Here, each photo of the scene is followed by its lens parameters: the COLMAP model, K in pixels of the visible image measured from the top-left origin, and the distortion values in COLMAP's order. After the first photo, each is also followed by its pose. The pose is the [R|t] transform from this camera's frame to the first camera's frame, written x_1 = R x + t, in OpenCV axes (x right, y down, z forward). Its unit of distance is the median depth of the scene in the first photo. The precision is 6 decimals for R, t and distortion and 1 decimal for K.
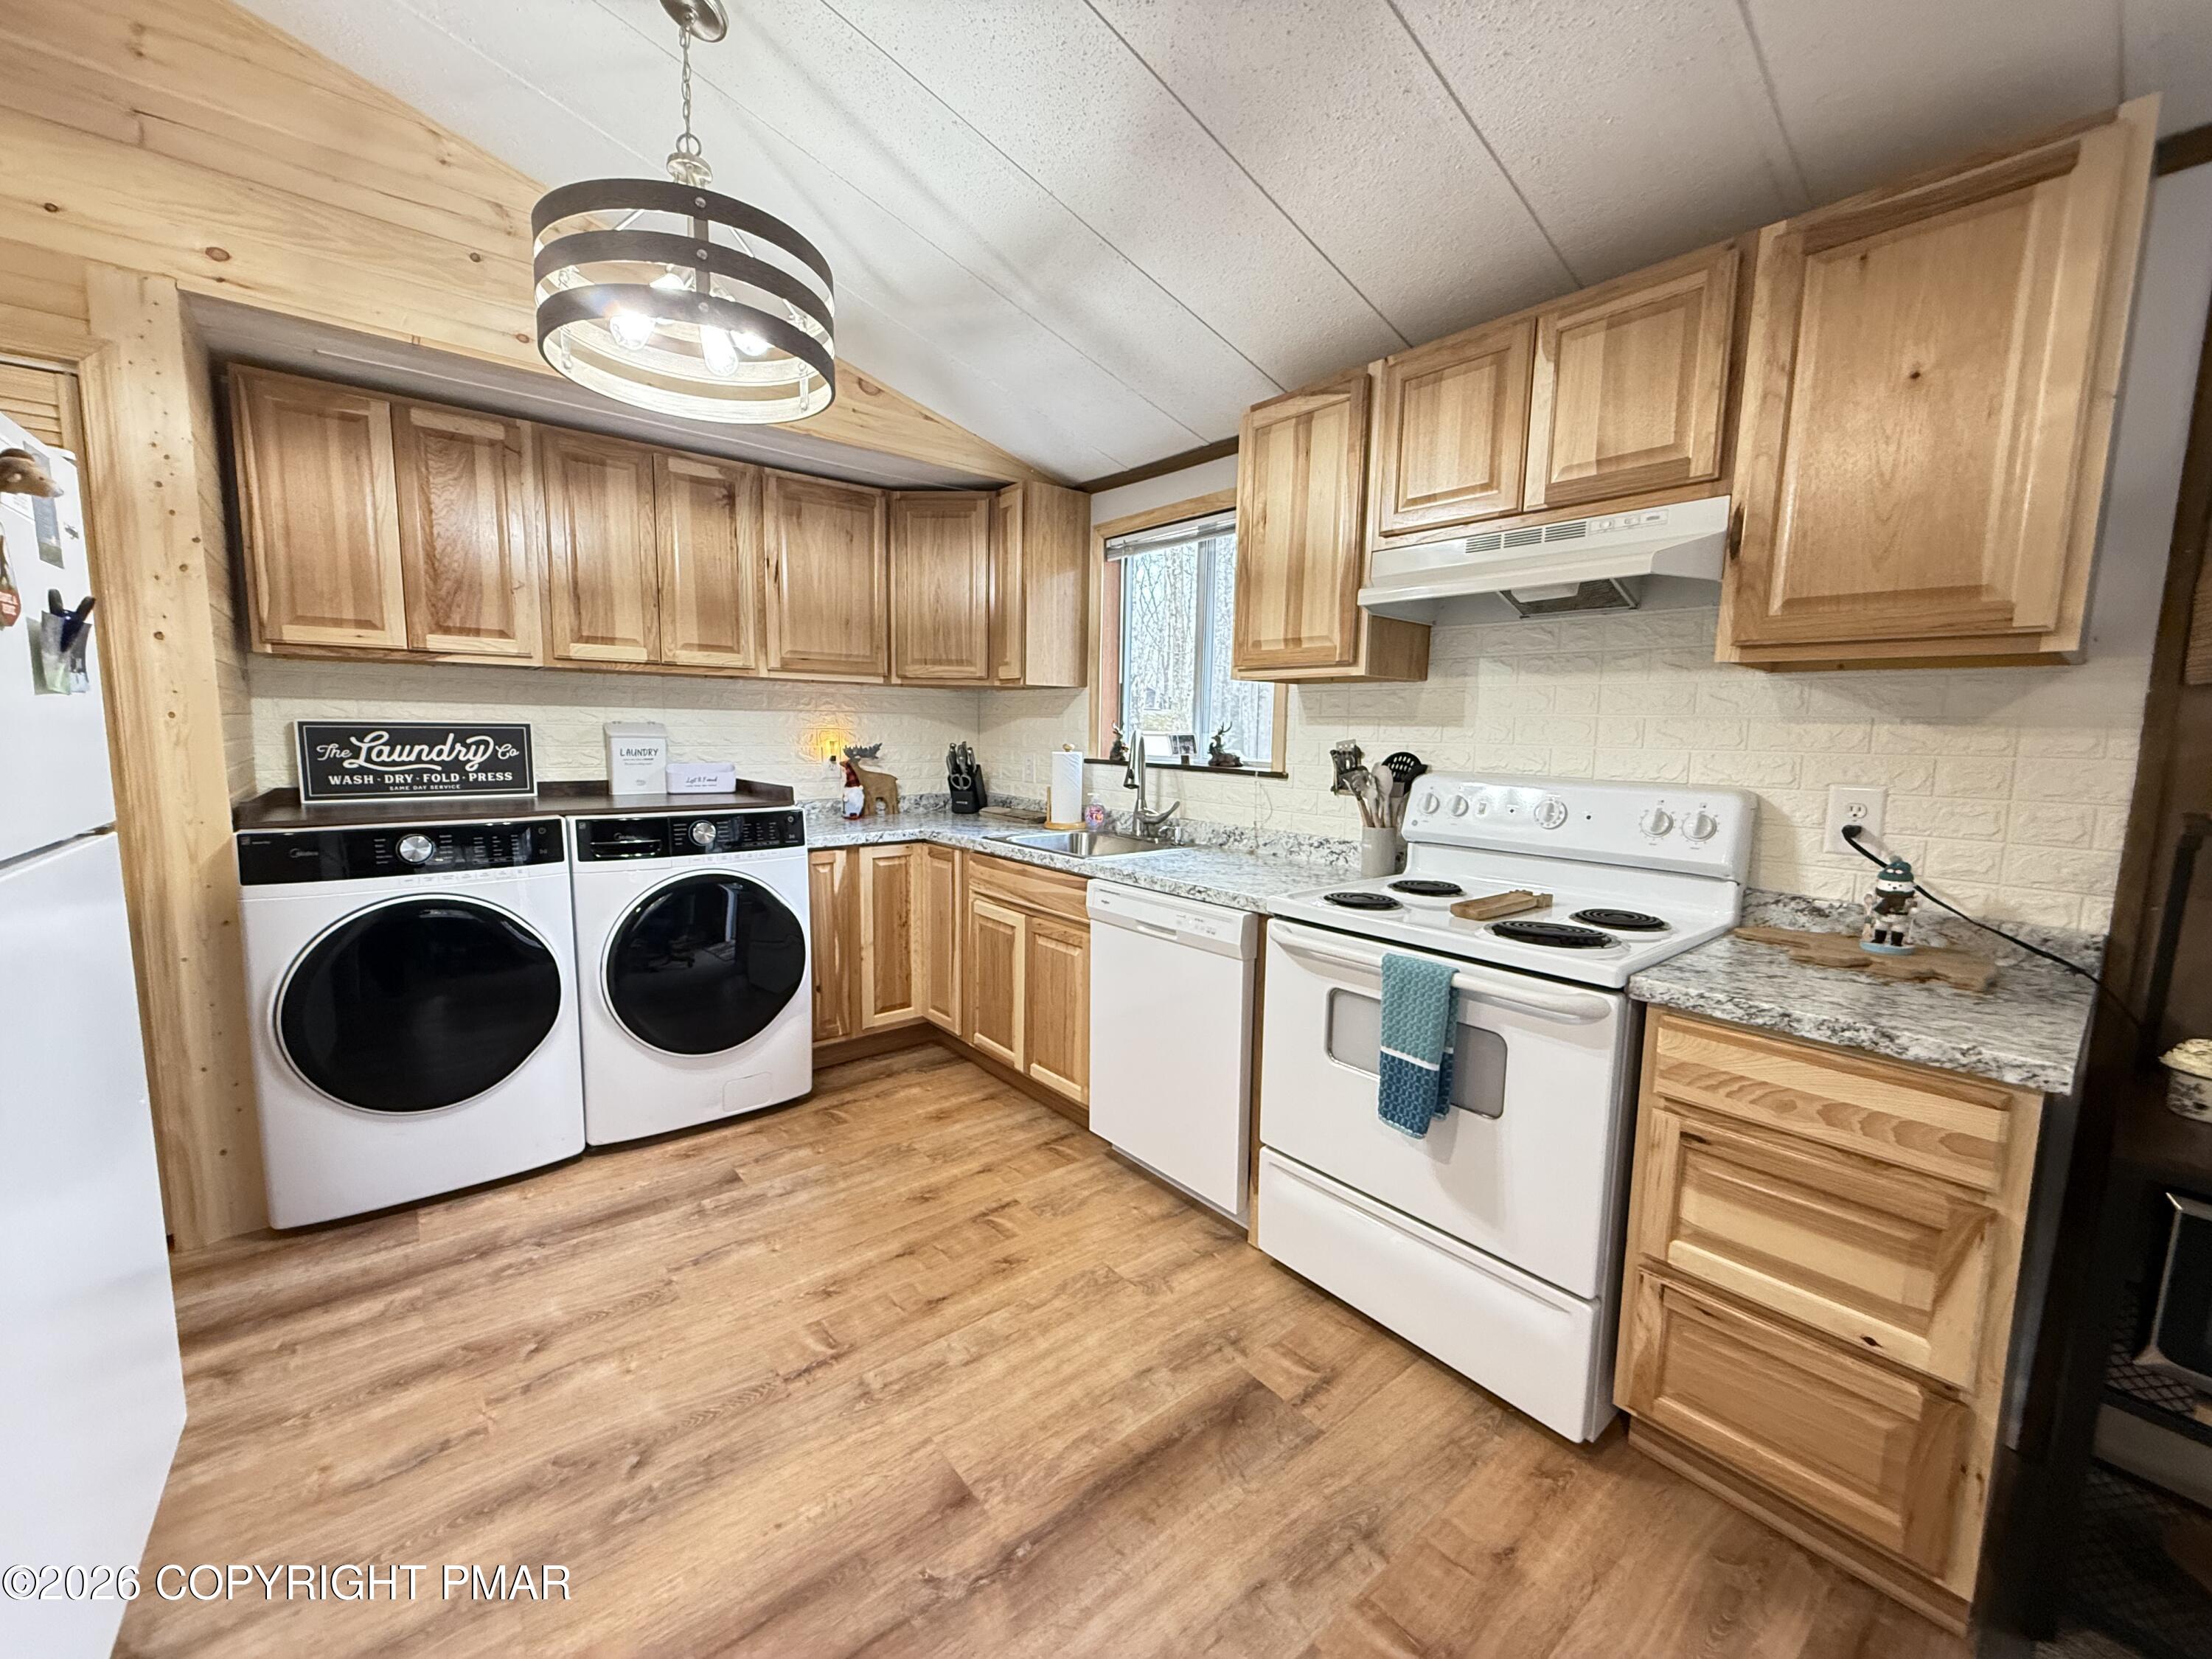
lens RADIAL K [[872.4, 0, 1091.2], [0, 872.4, 825.9], [0, 0, 1]] dist [-0.000569, -0.000080]
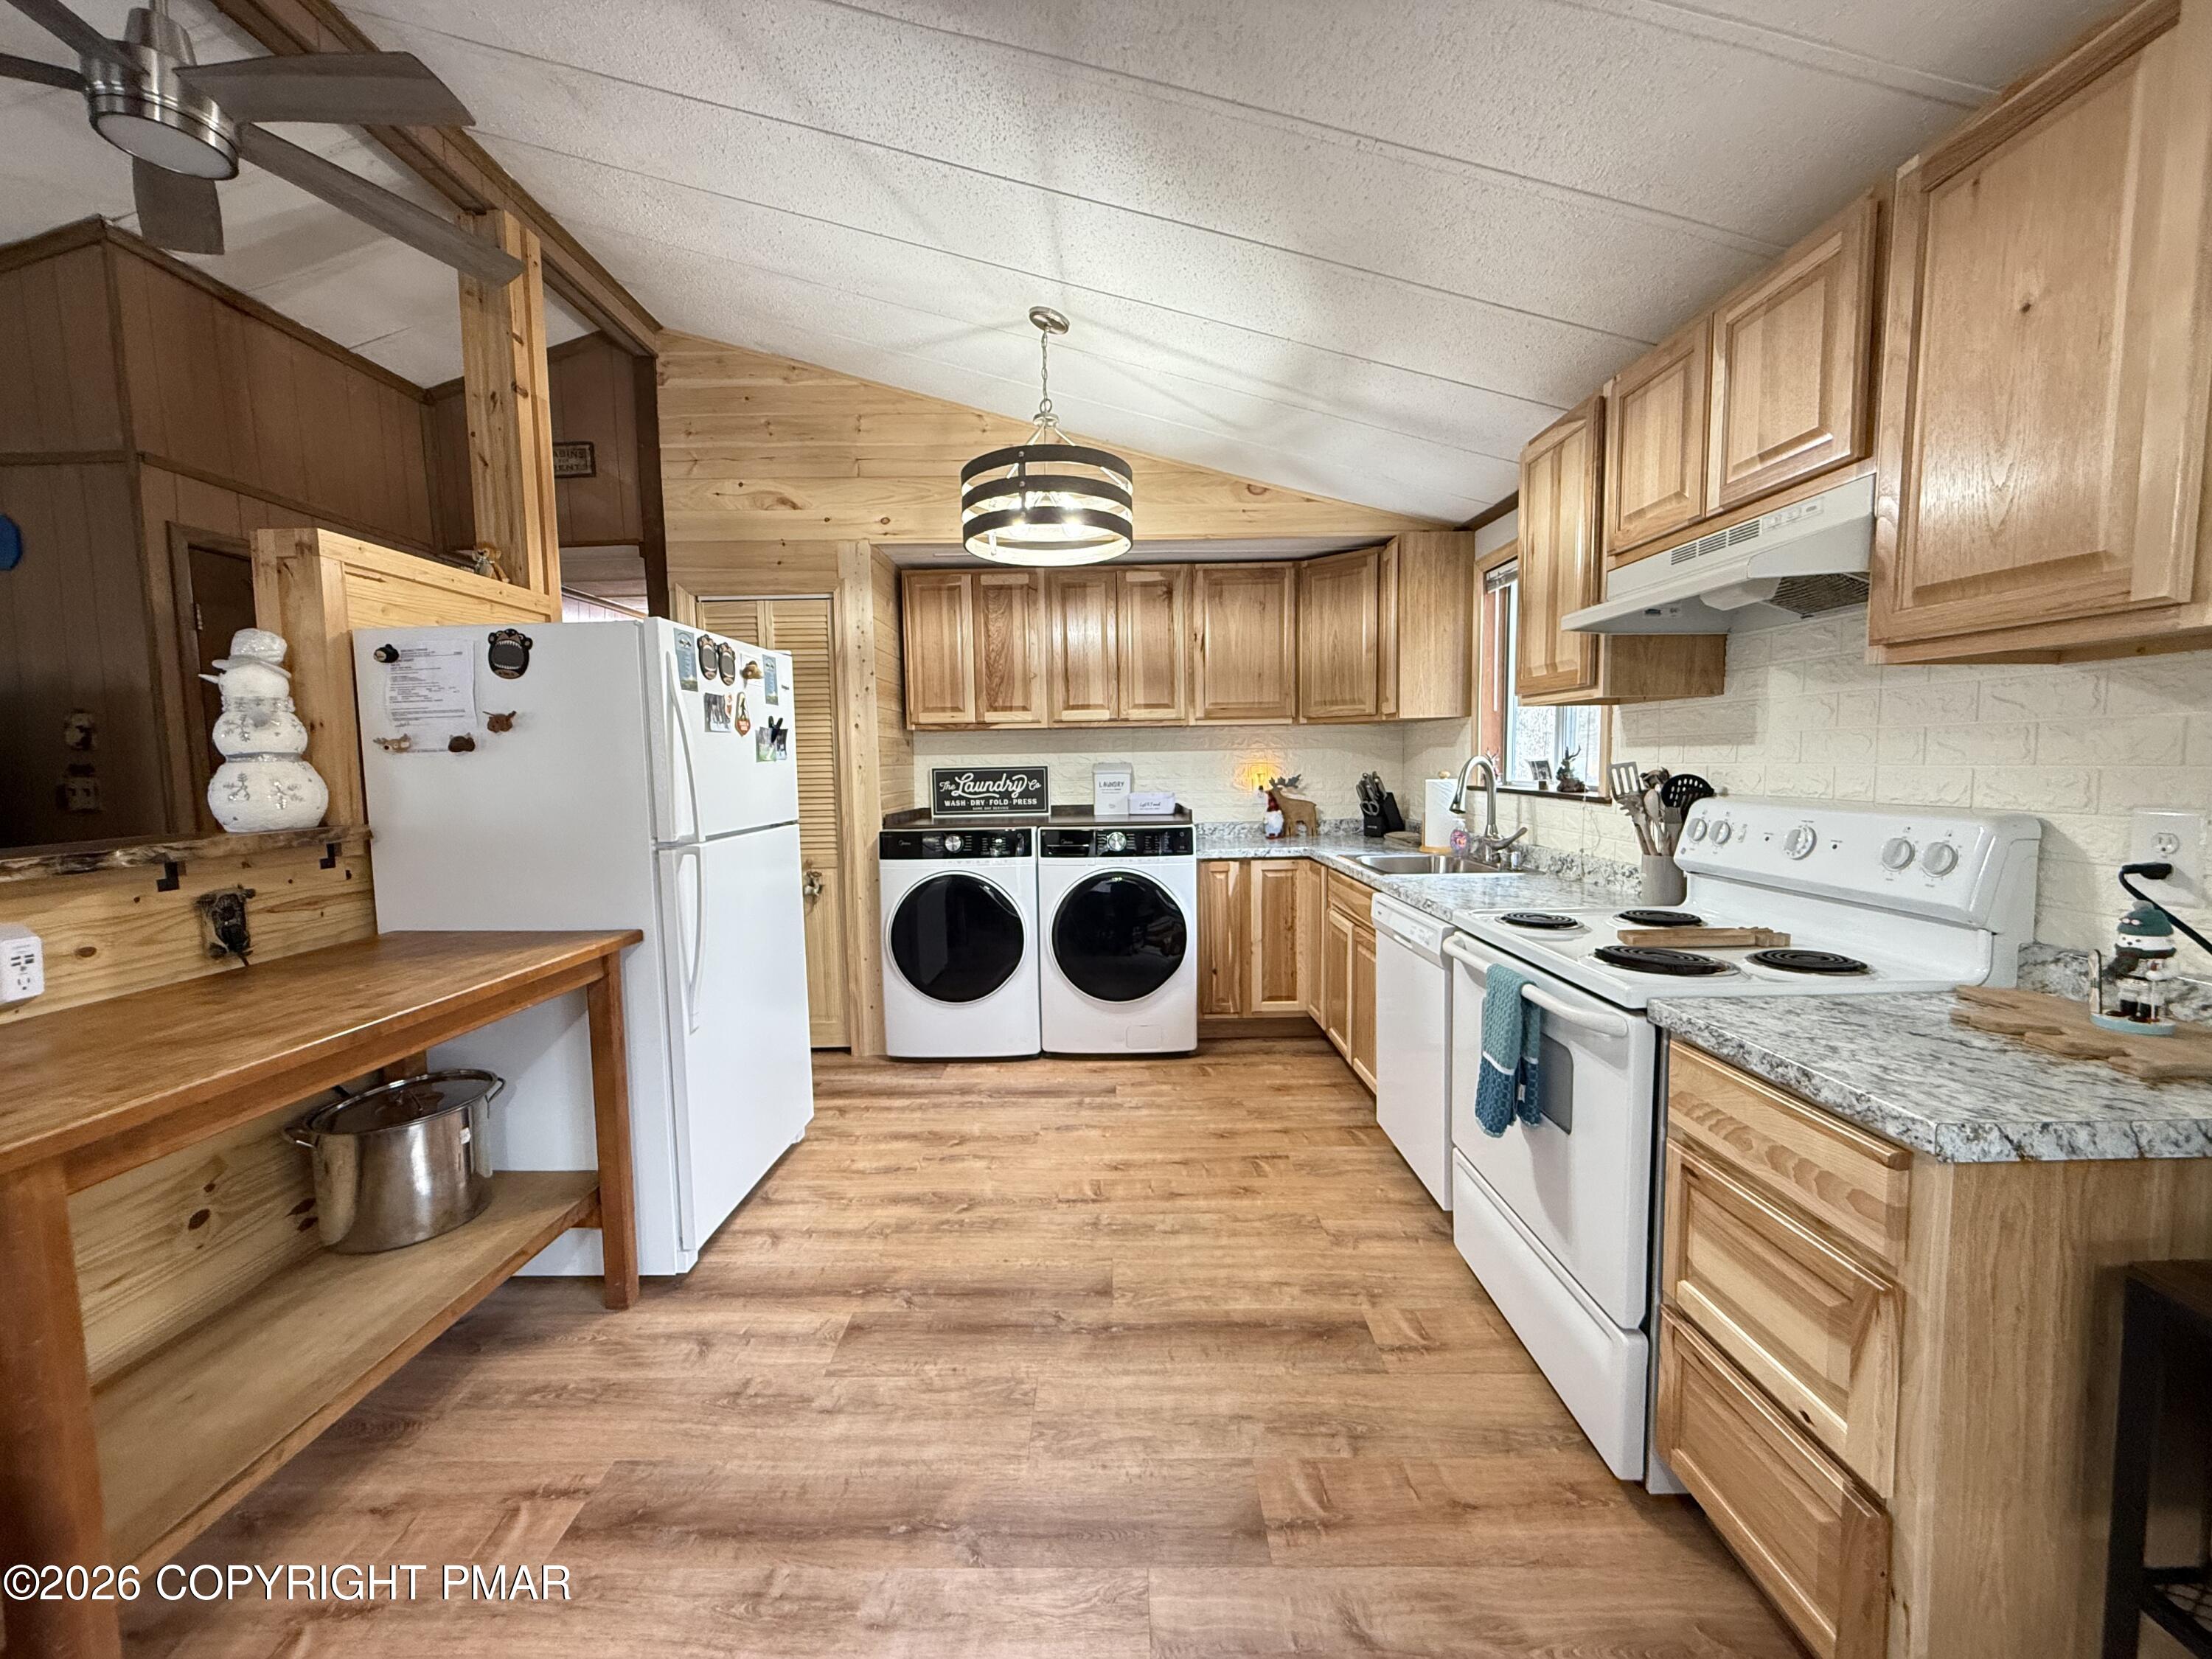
lens RADIAL K [[874.4, 0, 1100.8], [0, 874.4, 825.7], [0, 0, 1]] dist [-0.000883, -0.000551]
pose [[0.768950, 0.018471, -0.639042, 0.445313], [-0.041646, 0.998907, -0.021239, 0.013997], [0.637951, 0.042945, 0.768878, -0.093675]]
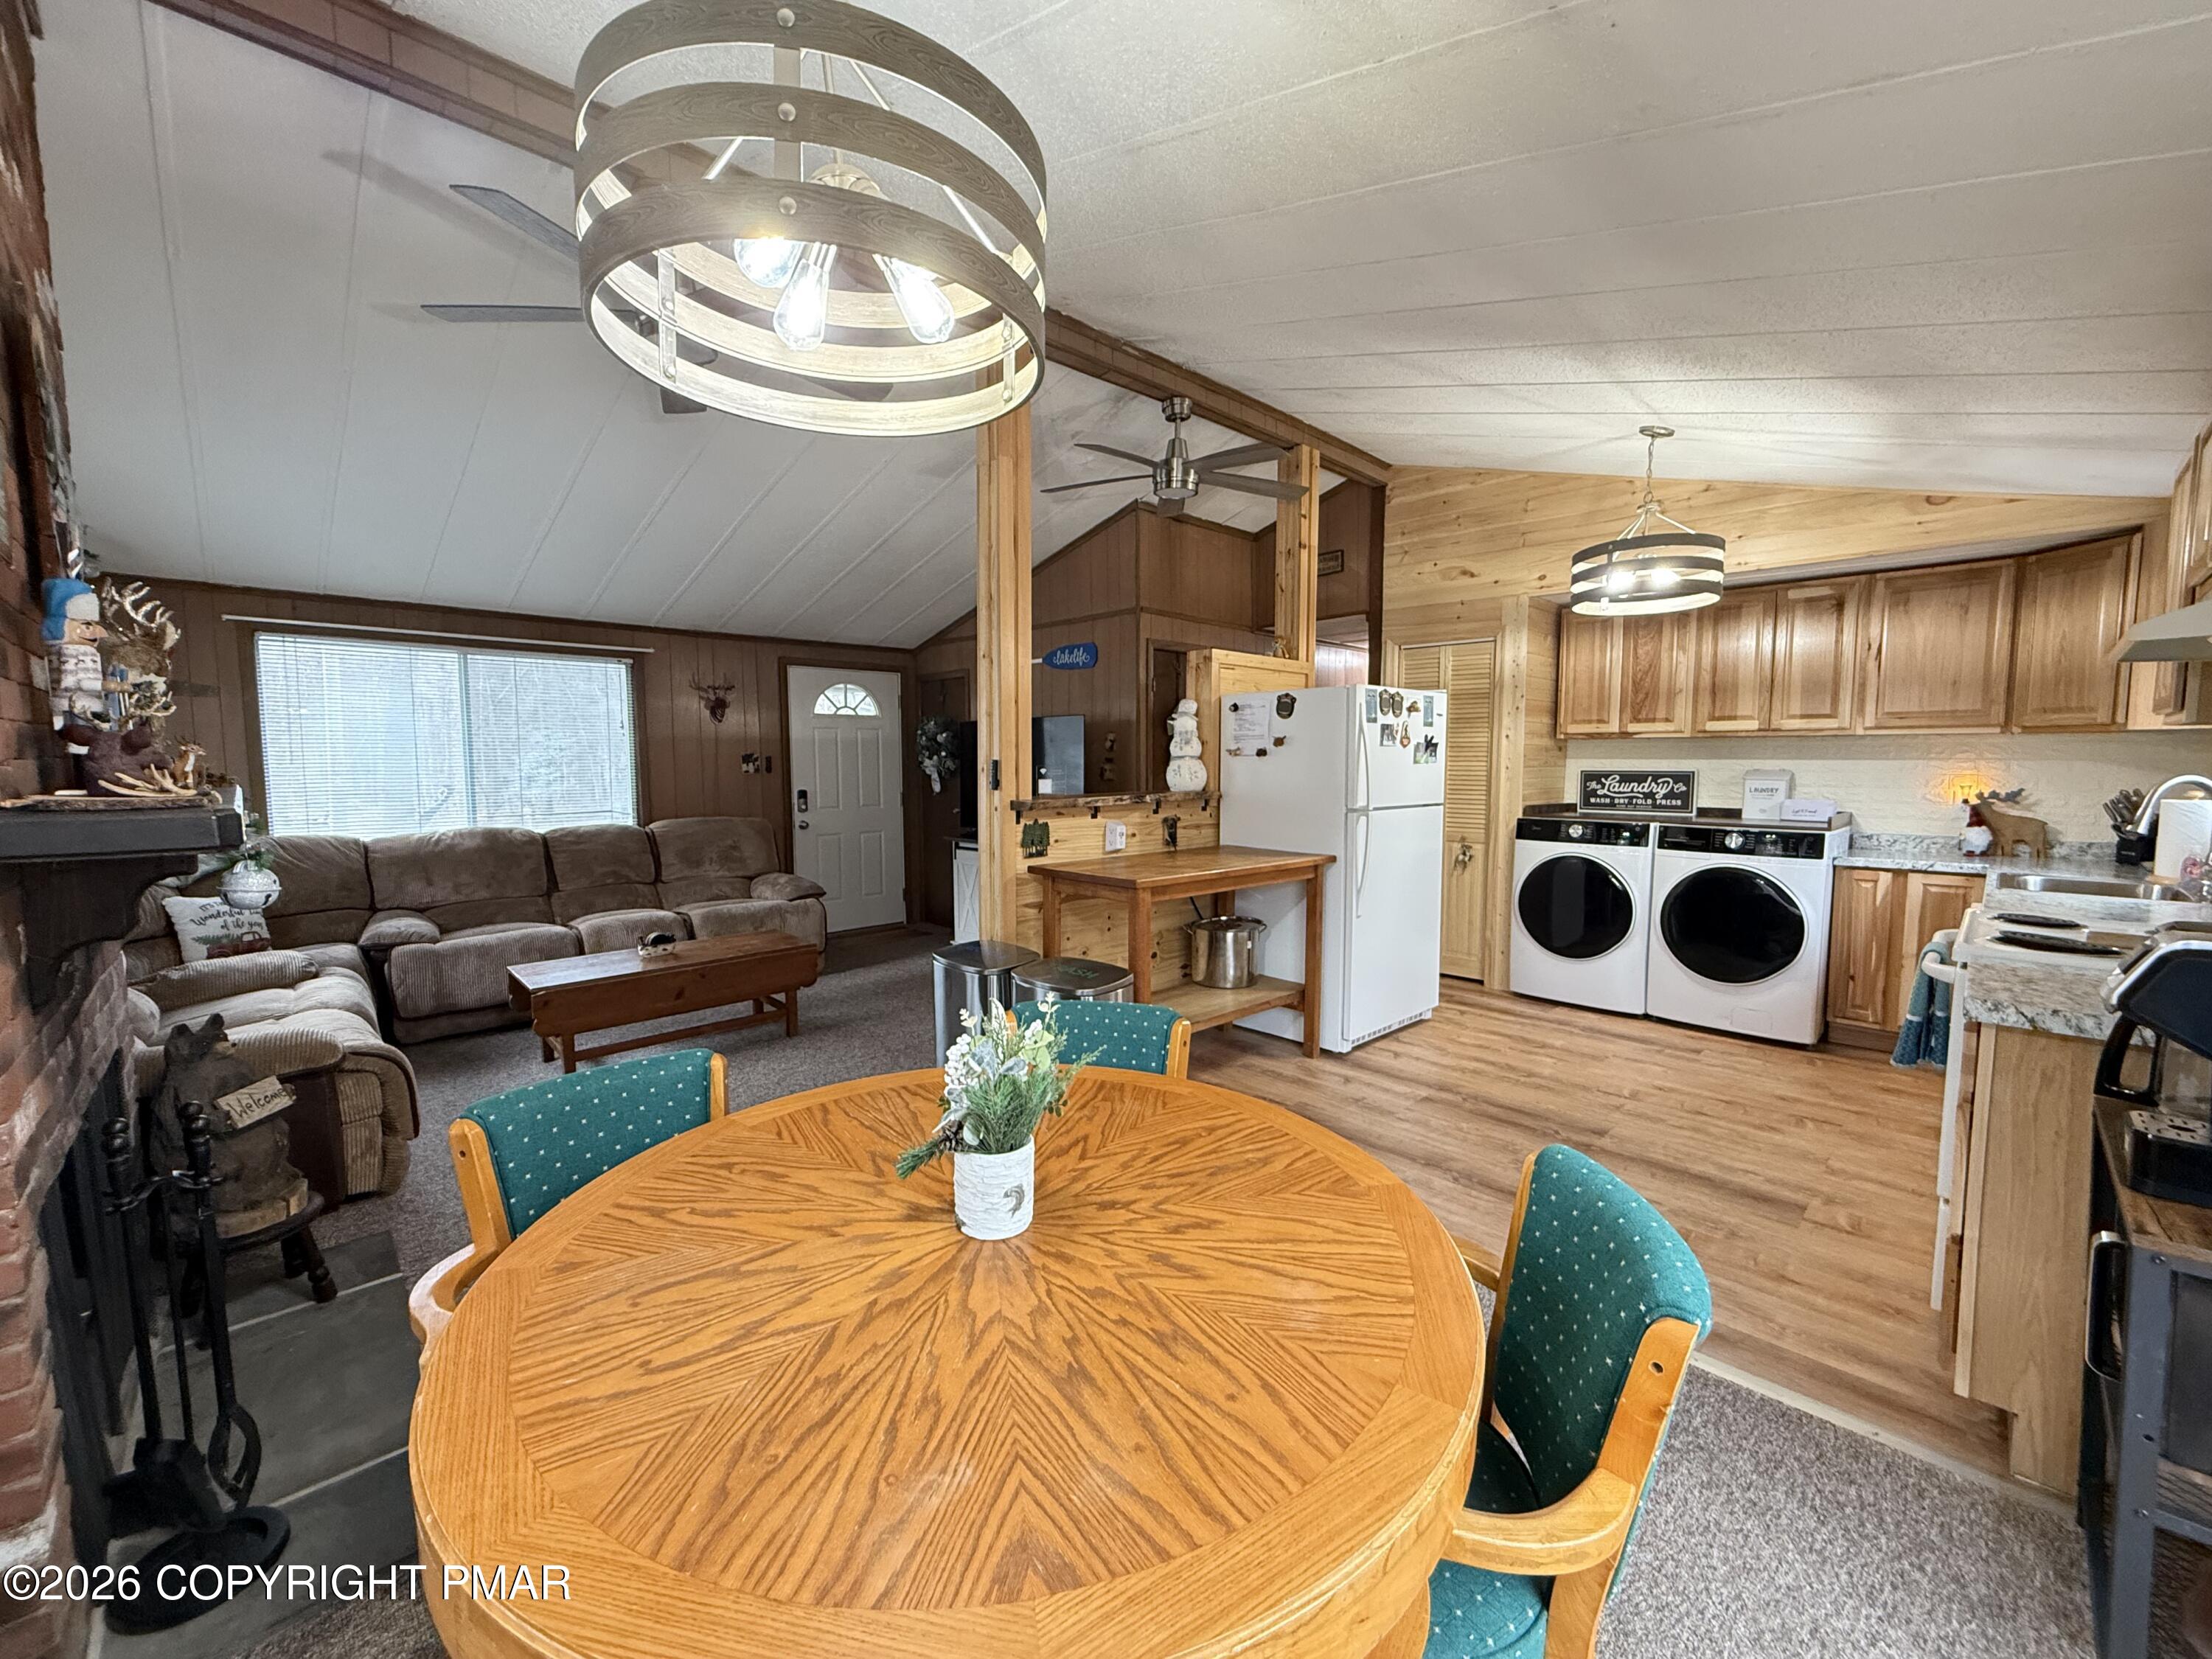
lens RADIAL K [[882.7, 0, 1100.5], [0, 882.7, 824.9], [0, 0, 1]] dist [0.001908, 0.000427]
pose [[0.084081, 0.058123, -0.994762, 1.076210], [-0.112592, 0.992458, 0.048472, 0.032646], [0.990077, 0.107927, 0.089991, -0.279506]]
